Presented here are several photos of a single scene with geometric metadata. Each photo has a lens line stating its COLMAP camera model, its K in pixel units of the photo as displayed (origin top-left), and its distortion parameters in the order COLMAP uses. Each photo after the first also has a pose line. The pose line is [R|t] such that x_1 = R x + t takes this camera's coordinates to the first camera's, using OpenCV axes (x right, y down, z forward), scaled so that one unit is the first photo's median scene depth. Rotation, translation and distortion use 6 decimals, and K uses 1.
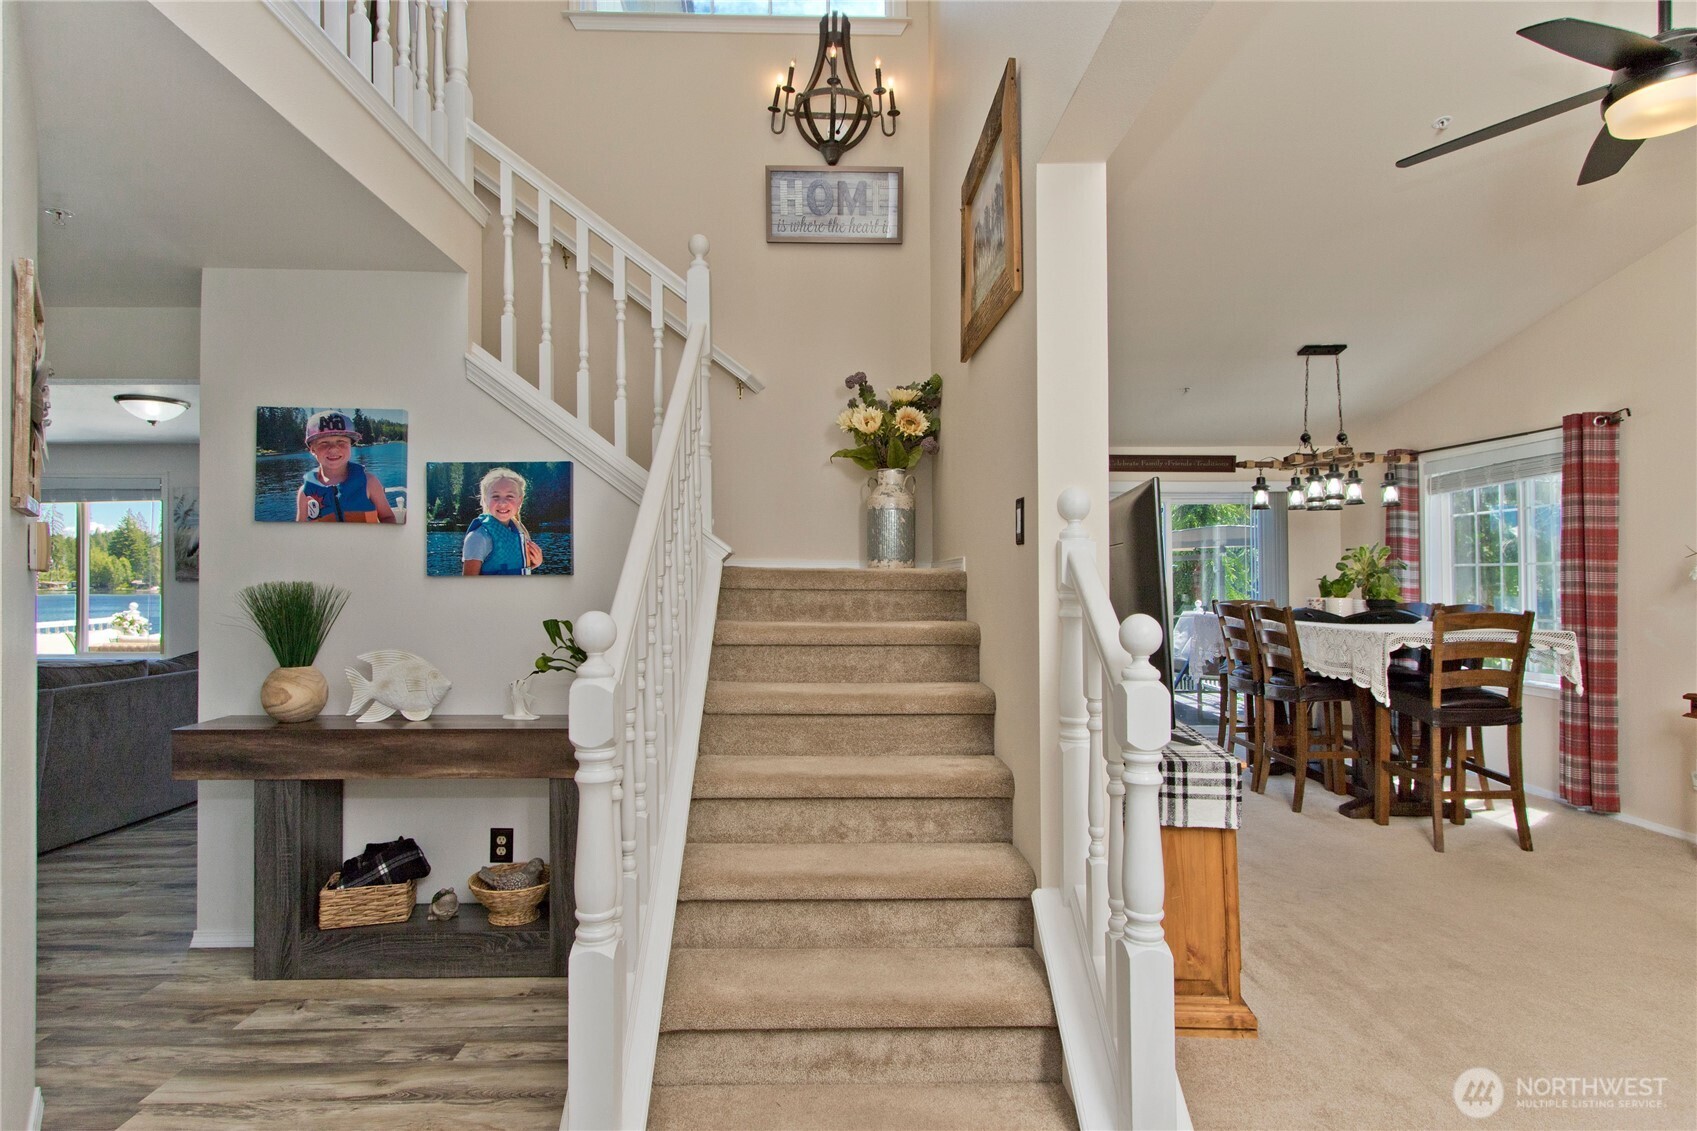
lens RADIAL K [[910.7, 0, 832.9], [0, 910.7, 557.0], [0, 0, 1]] dist [-0.003980, -0.004087]
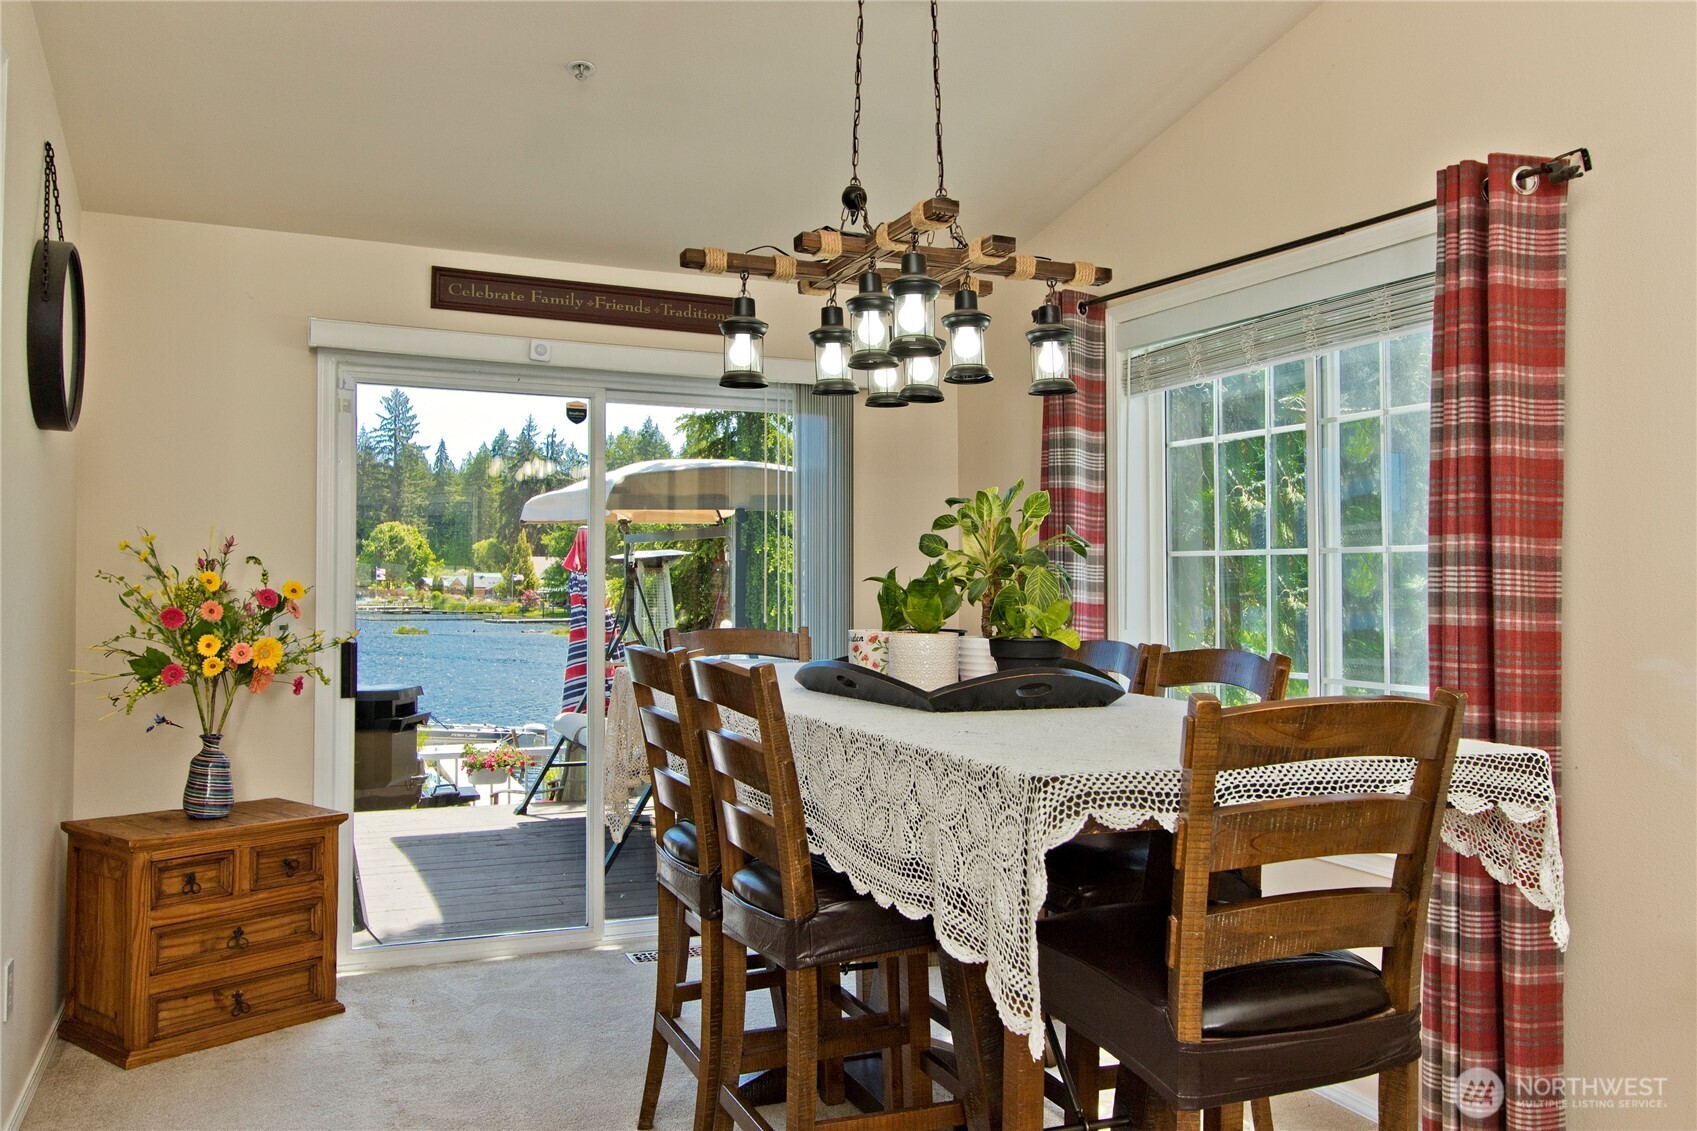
lens RADIAL K [[1322.2, 0, 772.3], [0, 1322.2, 480.2], [0, 0, 1]] dist [-0.029881, 0.005776]
pose [[0.940704, 0.038498, 0.337037, 0.352096], [-0.021818, 0.998349, -0.053139, 0.015241], [-0.338526, 0.042634, 0.939991, 0.576284]]
